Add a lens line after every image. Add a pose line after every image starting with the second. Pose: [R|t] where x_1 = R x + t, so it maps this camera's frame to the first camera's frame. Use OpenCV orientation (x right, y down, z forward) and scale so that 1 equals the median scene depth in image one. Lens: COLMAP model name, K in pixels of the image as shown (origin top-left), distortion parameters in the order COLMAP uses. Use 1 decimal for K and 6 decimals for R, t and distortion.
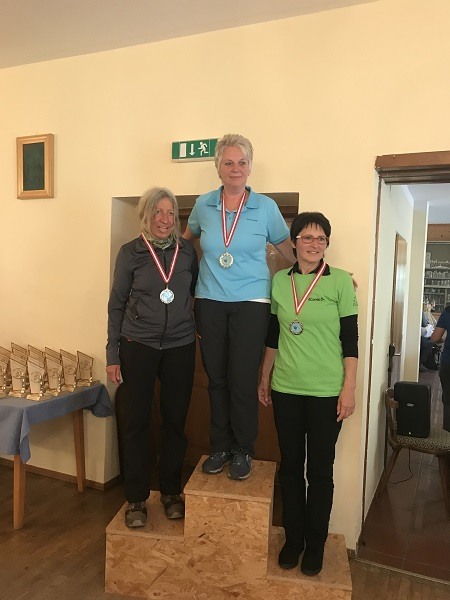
lens RADIAL K [[490.2, 0, 230.1], [0, 490.2, 298.8], [0, 0, 1]] dist [0.015555, 0.001952]
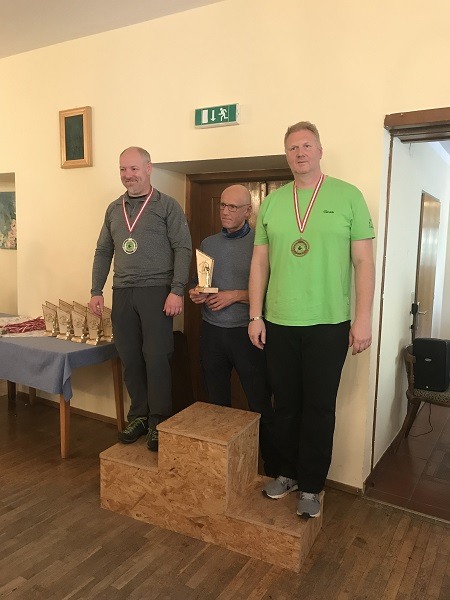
lens RADIAL K [[490.2, 0, 230.1], [0, 490.2, 296.7], [0, 0, 1]] dist [0.015555, 0.001952]
pose [[0.993006, 0.002119, -0.118043, 0.083510], [0.004754, 0.998311, 0.057909, 0.024153], [0.117966, -0.058065, 0.991319, -0.067052]]
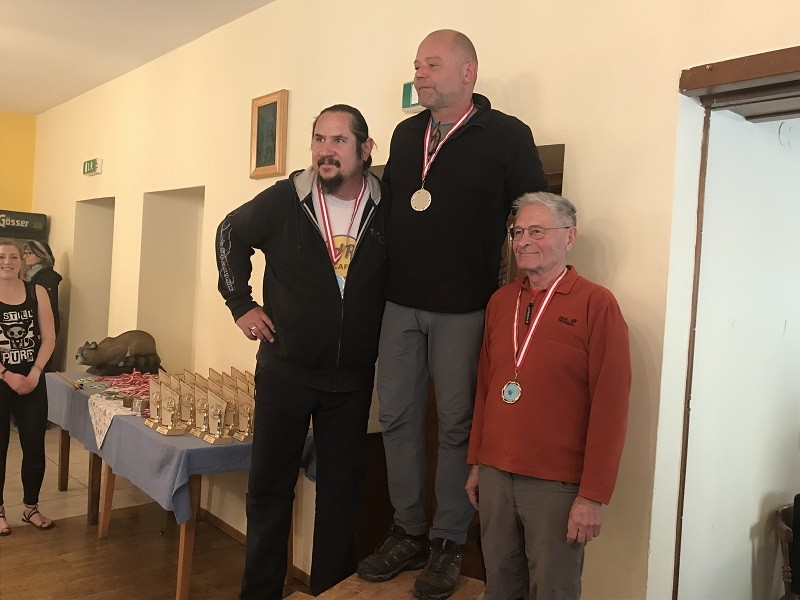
lens RADIAL K [[734.0, 0, 398.9], [0, 734.0, 293.2], [0, 0, 1]] dist [0.024951, -0.000432]
pose [[0.899734, 0.025999, -0.435664, 0.326620], [-0.049122, 0.997914, -0.041895, 0.012388], [0.433666, 0.059095, 0.899134, 0.102507]]
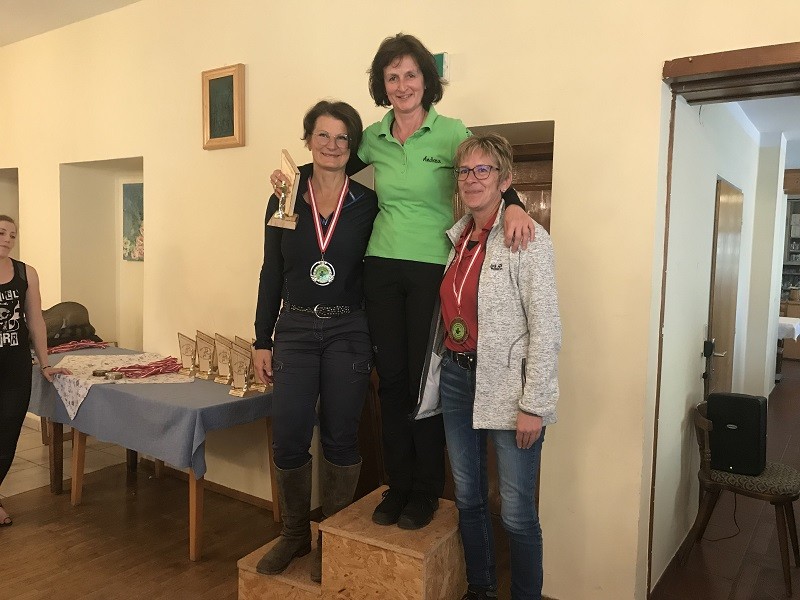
lens RADIAL K [[653.7, 0, 401.8], [0, 653.7, 295.2], [0, 0, 1]] dist [0.015555, 0.001952]
pose [[0.983025, 0.000770, -0.183471, 0.089642], [0.001714, 0.999909, 0.013382, 0.021589], [0.183464, -0.013469, 0.982934, 0.020709]]
